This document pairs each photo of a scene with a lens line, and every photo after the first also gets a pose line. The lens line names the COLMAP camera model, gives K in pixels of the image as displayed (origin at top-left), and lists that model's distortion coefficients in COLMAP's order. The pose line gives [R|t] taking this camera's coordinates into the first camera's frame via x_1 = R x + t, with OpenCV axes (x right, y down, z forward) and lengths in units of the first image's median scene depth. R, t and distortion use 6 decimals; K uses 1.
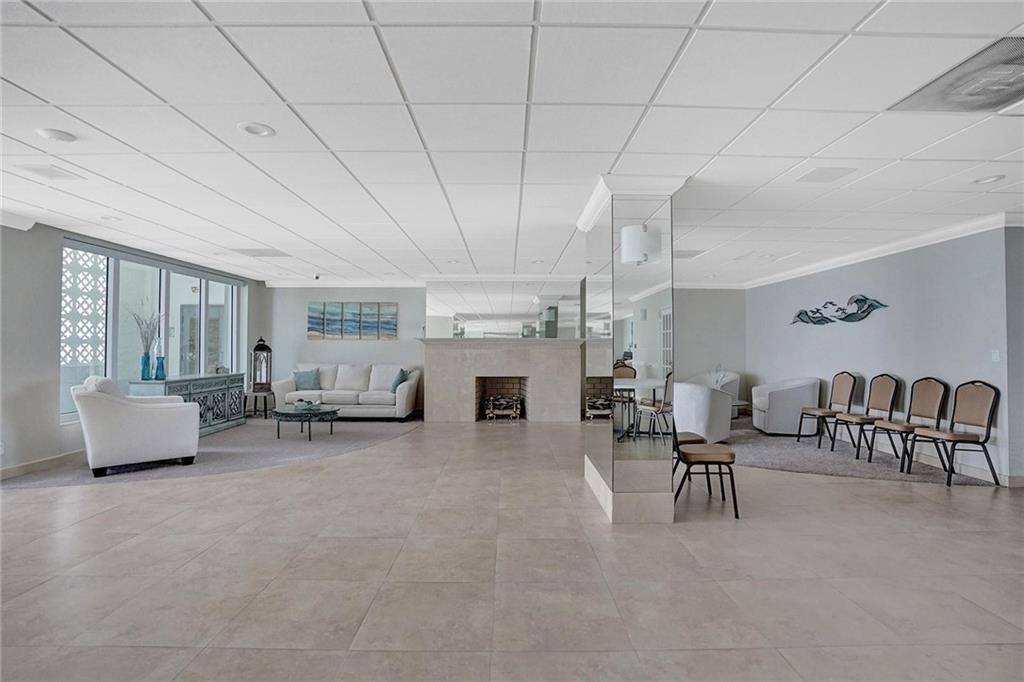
lens RADIAL K [[501.5, 0, 512.0], [0, 501.5, 341.0], [0, 0, 1]] dist [-0.077470, 0.026603]
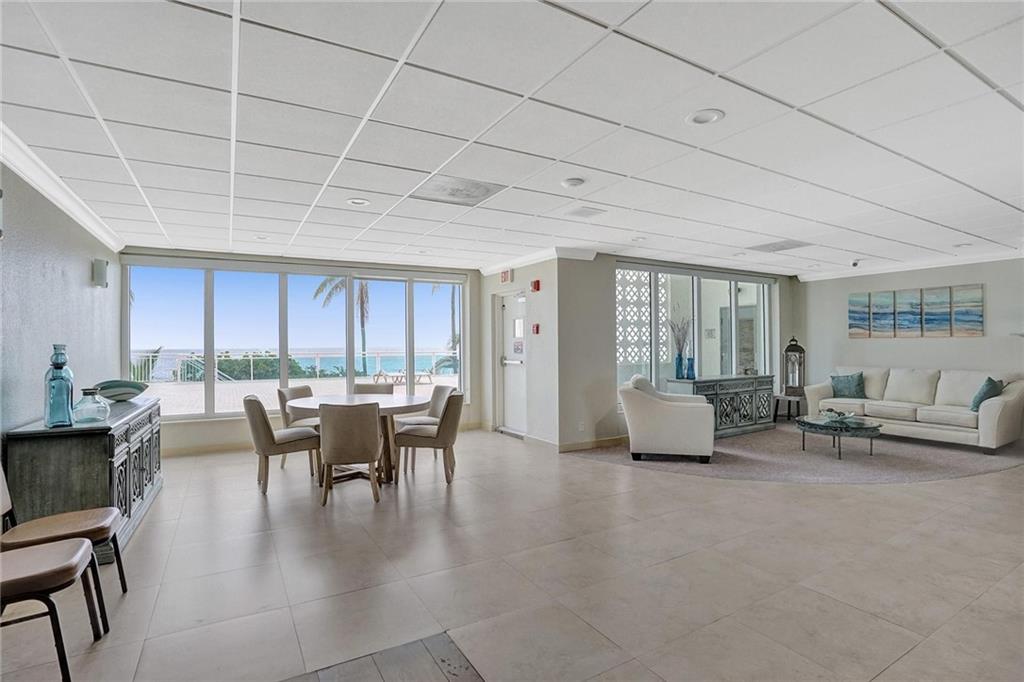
lens RADIAL K [[501.5, 0, 512.0], [0, 501.5, 341.0], [0, 0, 1]] dist [-0.077470, 0.026603]
pose [[0.482885, -0.013754, -0.875576, 0.045764], [0.020660, 0.999777, -0.004311, -0.007663], [0.875440, -0.016008, 0.483061, 0.104072]]
